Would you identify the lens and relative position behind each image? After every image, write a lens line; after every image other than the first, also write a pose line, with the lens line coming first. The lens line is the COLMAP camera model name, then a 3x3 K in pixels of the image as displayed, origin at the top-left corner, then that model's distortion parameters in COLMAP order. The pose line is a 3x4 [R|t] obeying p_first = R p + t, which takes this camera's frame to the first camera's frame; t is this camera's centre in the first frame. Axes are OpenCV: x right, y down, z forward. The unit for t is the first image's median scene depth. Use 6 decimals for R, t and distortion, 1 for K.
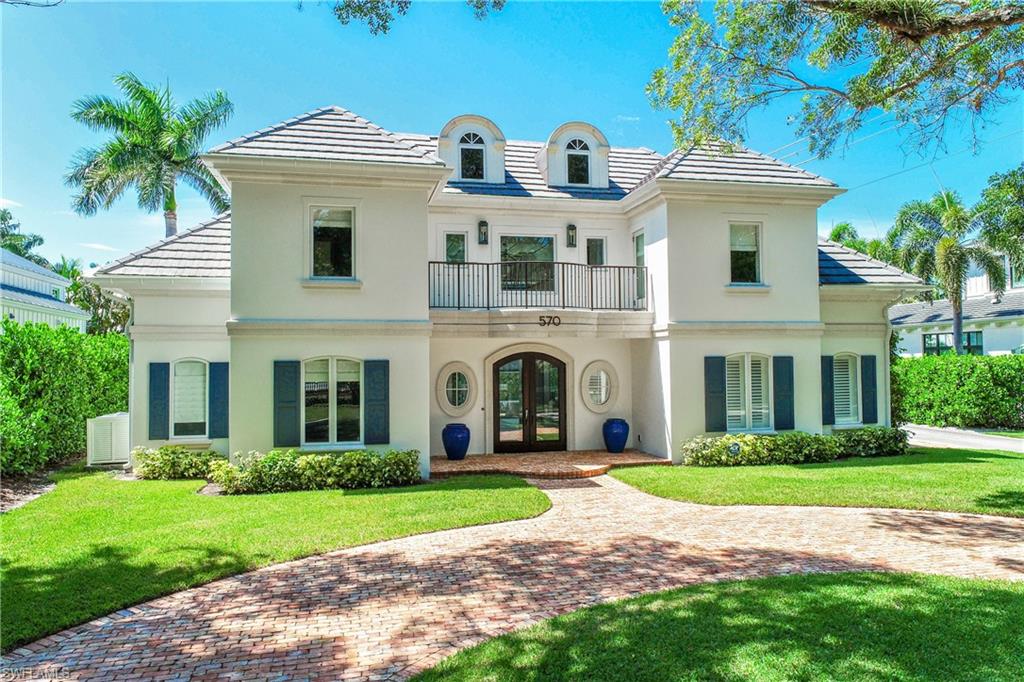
lens RADIAL K [[697.6, 0, 512.0], [0, 697.6, 341.0], [0, 0, 1]] dist [0.002497, 0.000853]
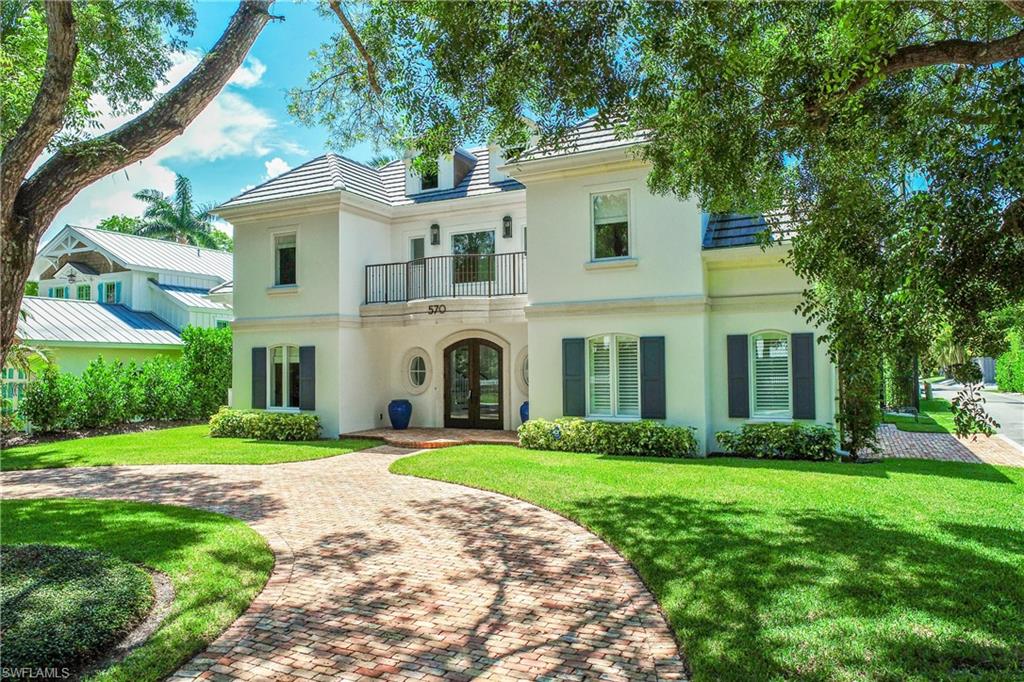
lens RADIAL K [[697.6, 0, 512.0], [0, 697.6, 341.0], [0, 0, 1]] dist [0.002497, 0.000853]
pose [[0.776217, -0.018880, -0.630183, 0.811277], [0.023757, 0.999718, -0.000688, 0.024254], [0.630018, -0.014437, 0.776446, 0.196911]]
